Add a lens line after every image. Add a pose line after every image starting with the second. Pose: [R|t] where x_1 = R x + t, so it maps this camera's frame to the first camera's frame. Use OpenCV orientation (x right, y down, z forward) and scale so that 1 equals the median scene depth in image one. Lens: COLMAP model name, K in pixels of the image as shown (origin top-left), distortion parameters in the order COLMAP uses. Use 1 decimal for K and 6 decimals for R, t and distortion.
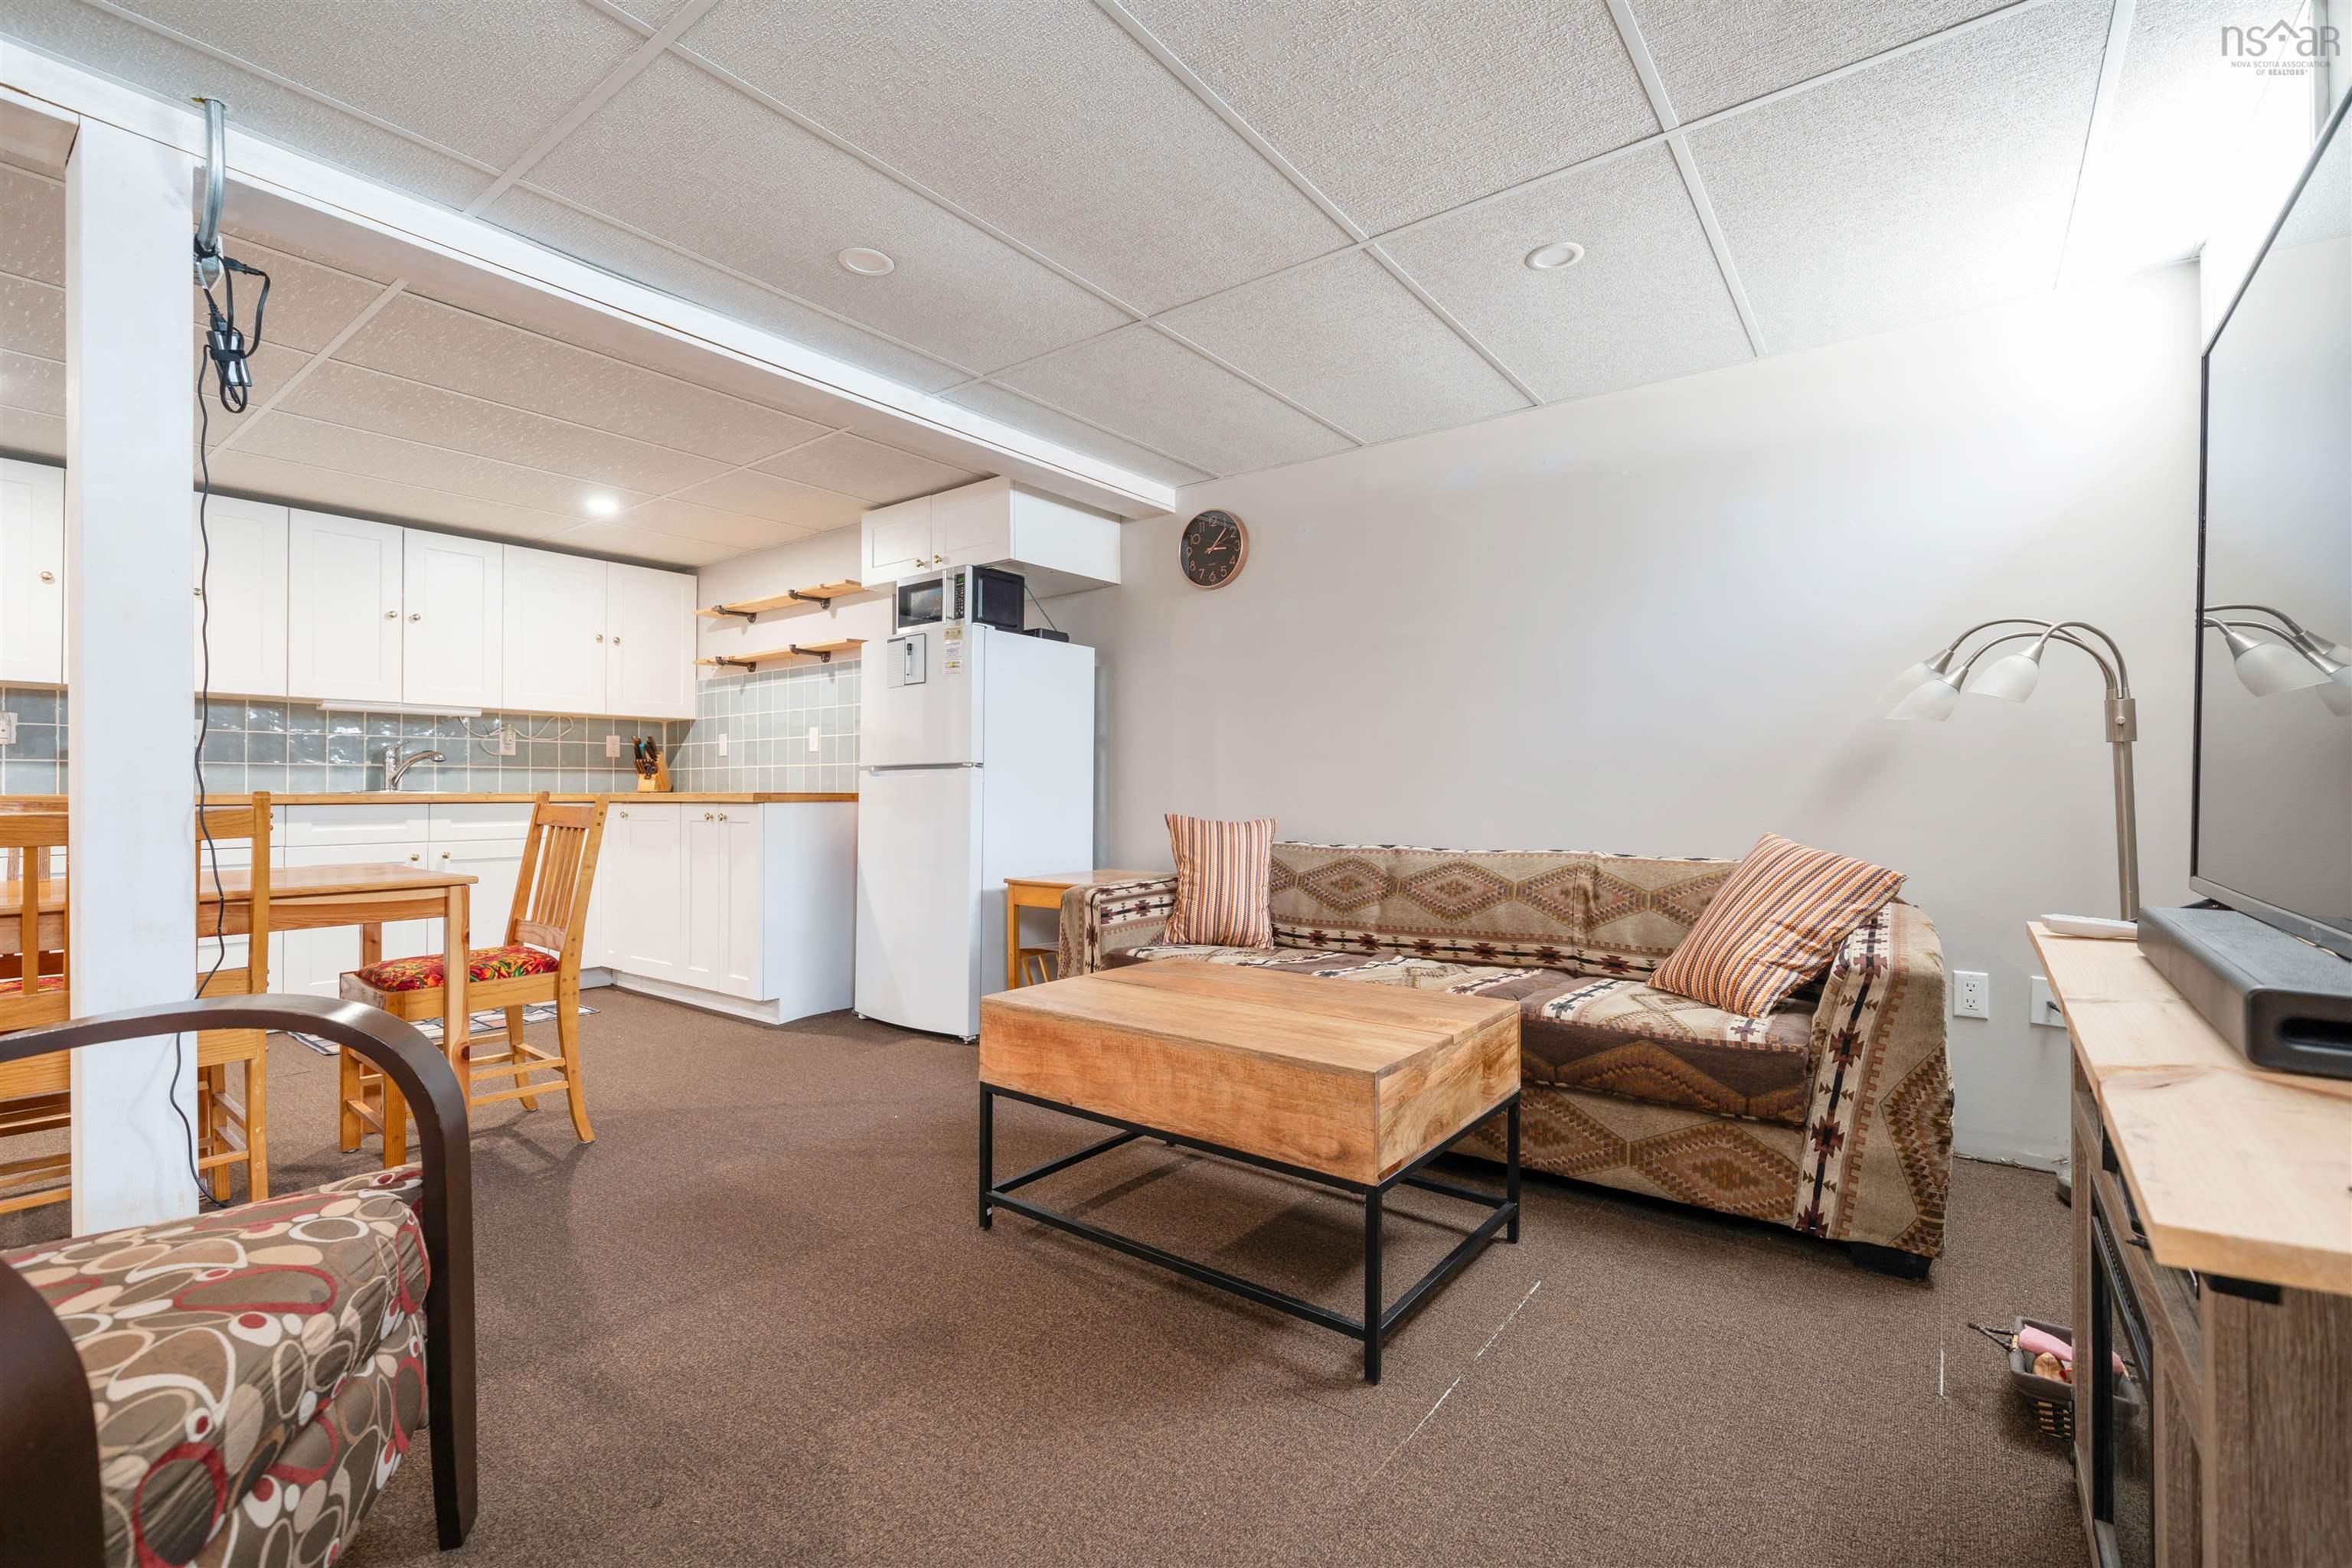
lens RADIAL K [[1018.1, 0, 1174.4], [0, 1018.1, 778.4], [0, 0, 1]] dist [-0.001445, -0.000023]
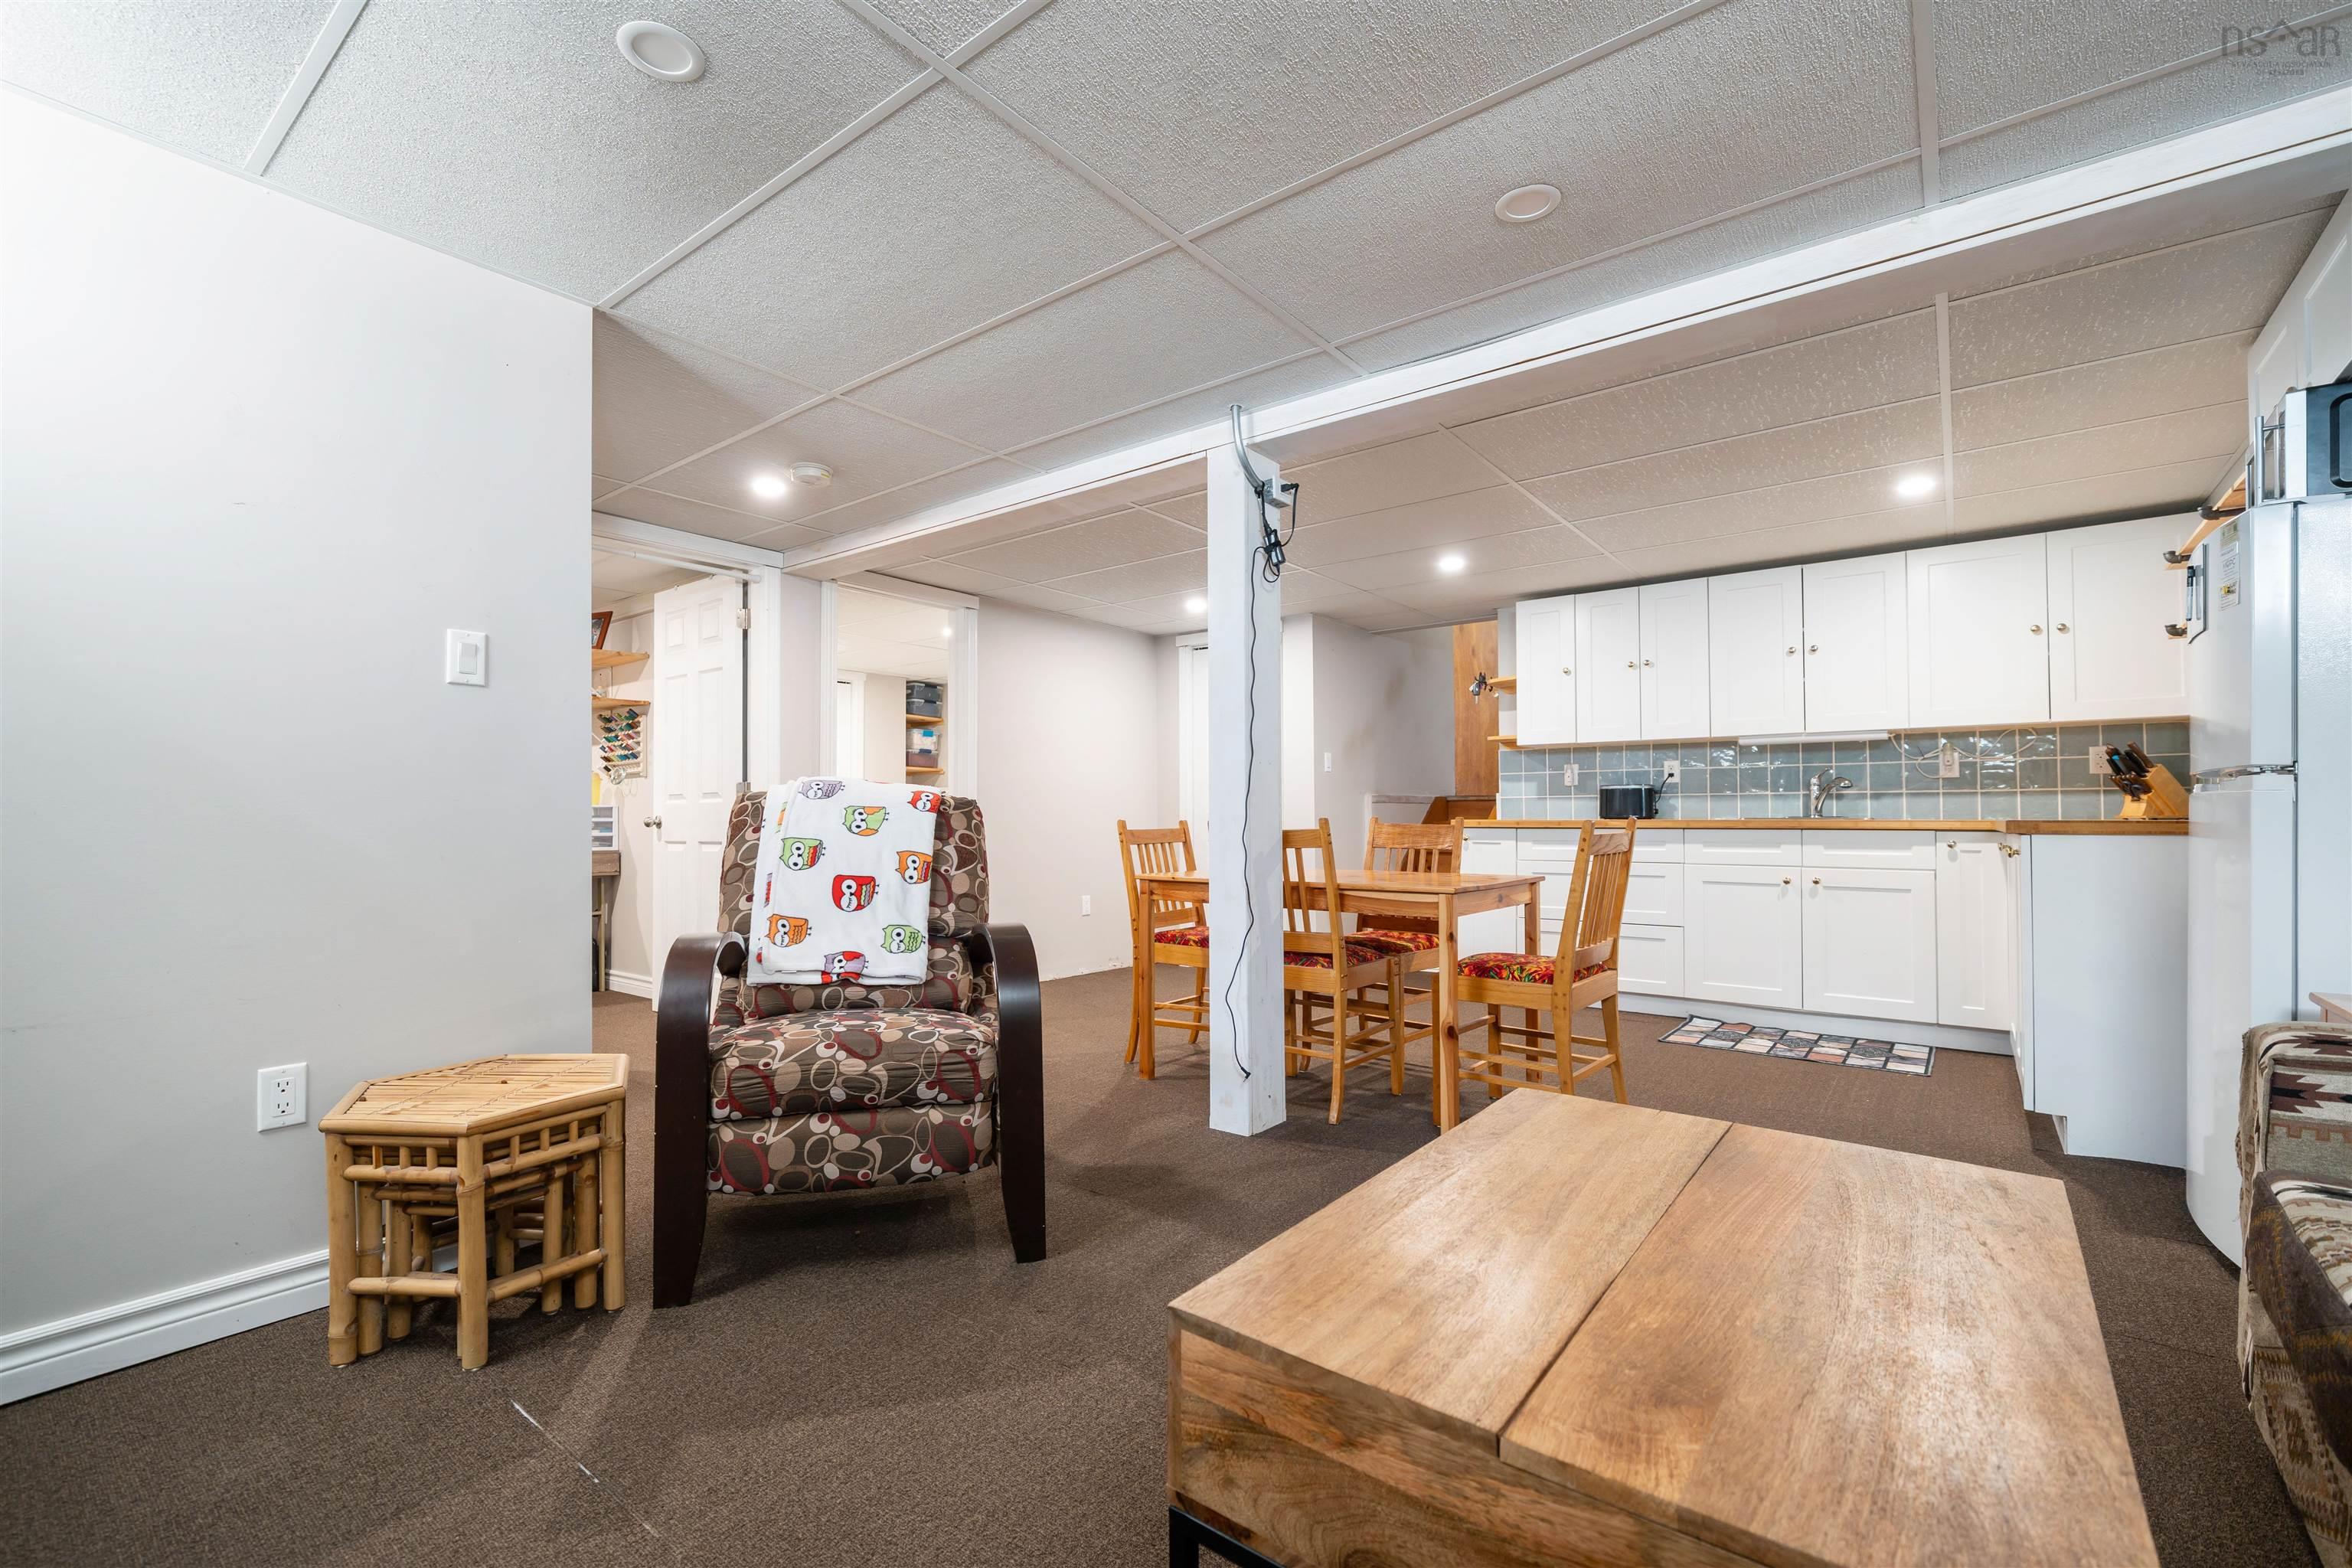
lens RADIAL K [[1018.1, 0, 1179.6], [0, 1018.1, 795.6], [0, 0, 1]] dist [-0.001445, -0.000023]
pose [[-0.009149, -0.020060, -0.999757, 0.262026], [0.012770, 0.999715, -0.020176, 0.002938], [0.999877, -0.012952, -0.008890, 0.334371]]
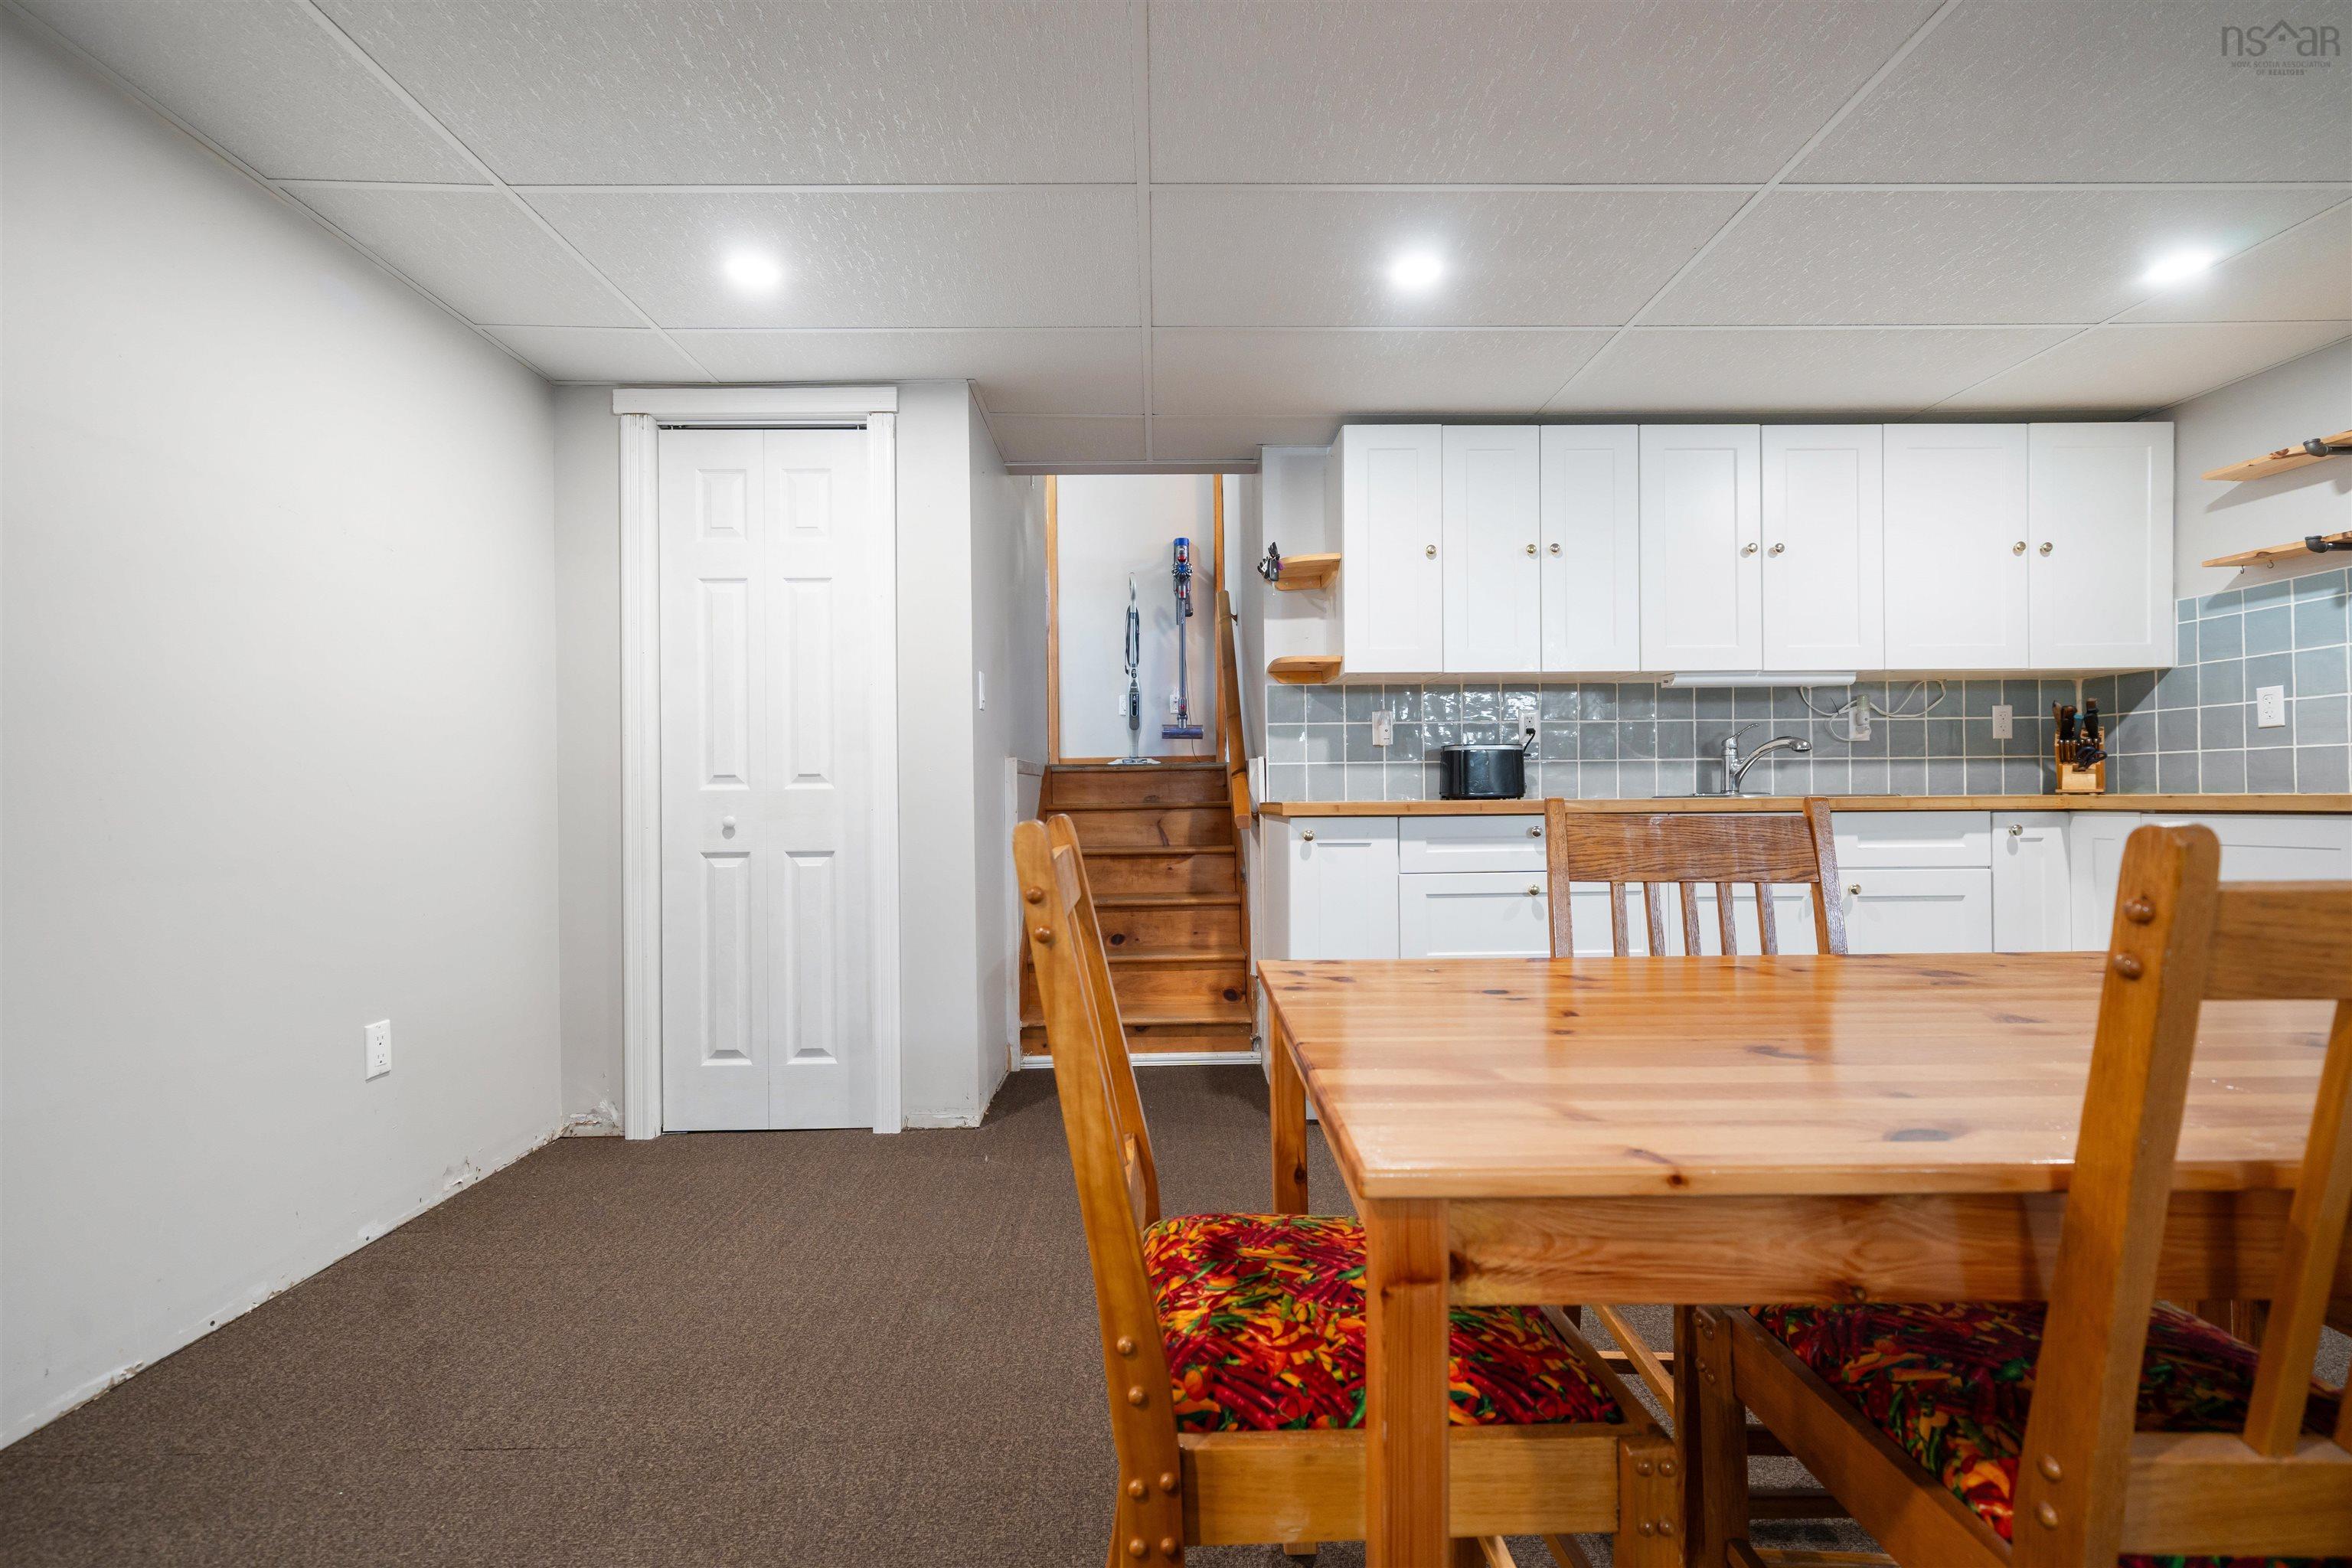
lens RADIAL K [[1018.1, 0, 1170.9], [0, 1018.1, 794.5], [0, 0, 1]] dist [-0.001445, -0.000023]
pose [[0.615591, -0.004829, -0.788051, -0.410917], [0.016750, 0.999835, 0.006958, 0.001119], [0.787888, -0.017483, 0.615570, 0.209122]]
